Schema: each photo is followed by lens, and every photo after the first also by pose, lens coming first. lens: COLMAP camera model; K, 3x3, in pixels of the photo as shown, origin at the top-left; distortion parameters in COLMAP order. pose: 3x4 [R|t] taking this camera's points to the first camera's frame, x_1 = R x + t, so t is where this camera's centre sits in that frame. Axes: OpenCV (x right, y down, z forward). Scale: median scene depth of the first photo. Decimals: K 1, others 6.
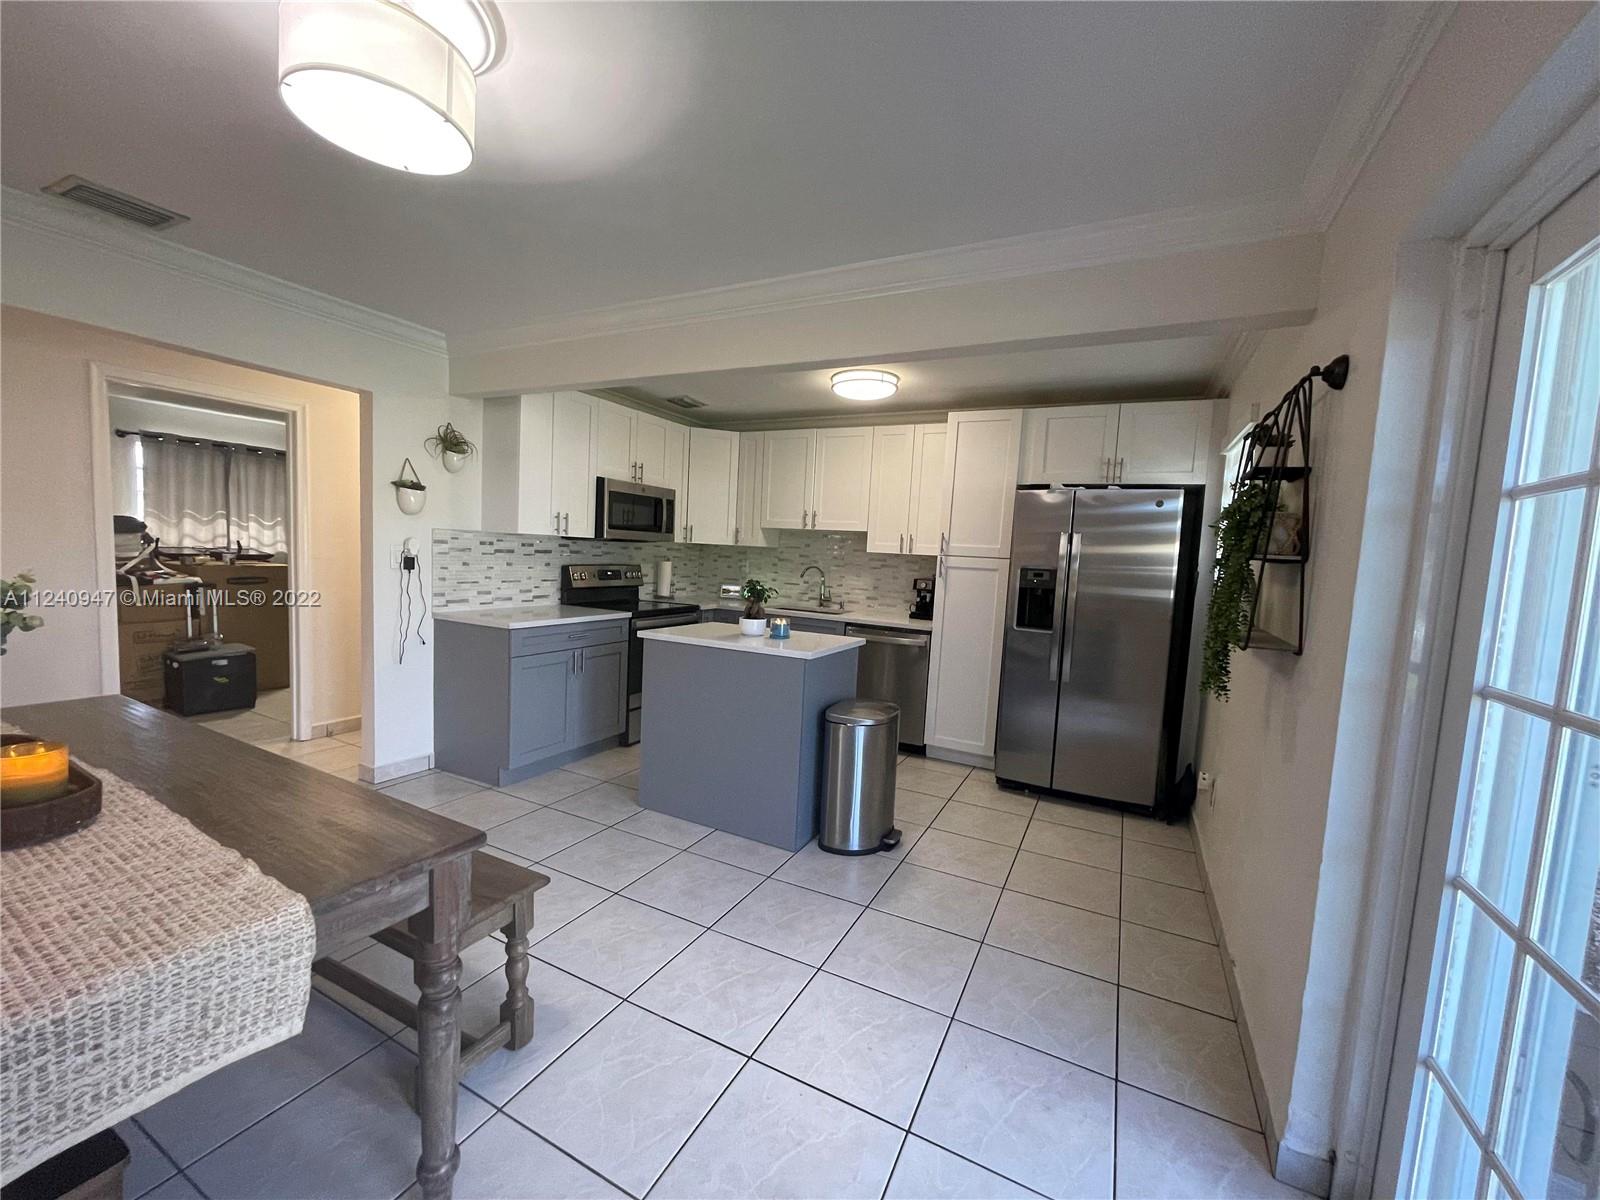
lens RADIAL K [[646.8, 0, 791.3], [0, 646.8, 610.7], [0, 0, 1]] dist [0.002378, 0.000678]
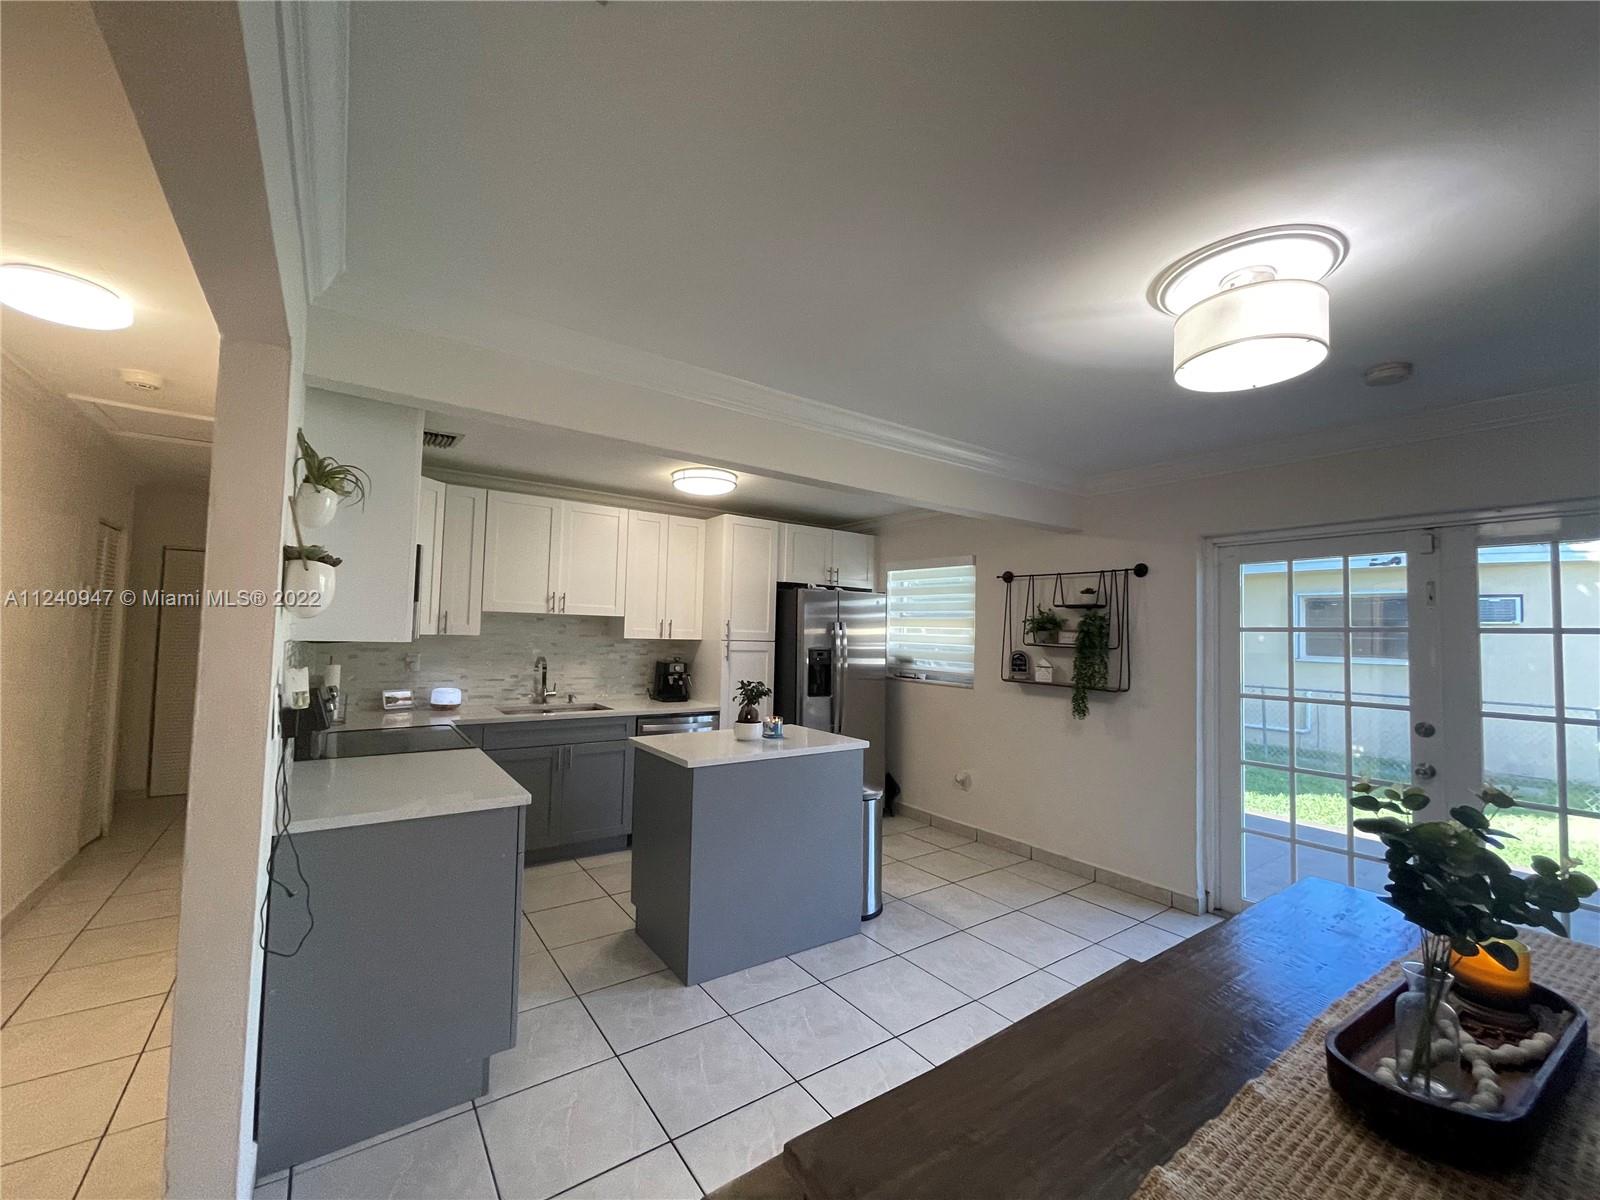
lens RADIAL K [[648.9, 0, 791.2], [0, 648.9, 605.3], [0, 0, 1]] dist [0.001649, 0.000073]
pose [[0.456062, 0.002092, 0.889945, -0.631396], [0.080547, 0.995796, -0.043617, -0.079481], [-0.886295, 0.091574, 0.453976, 0.357168]]
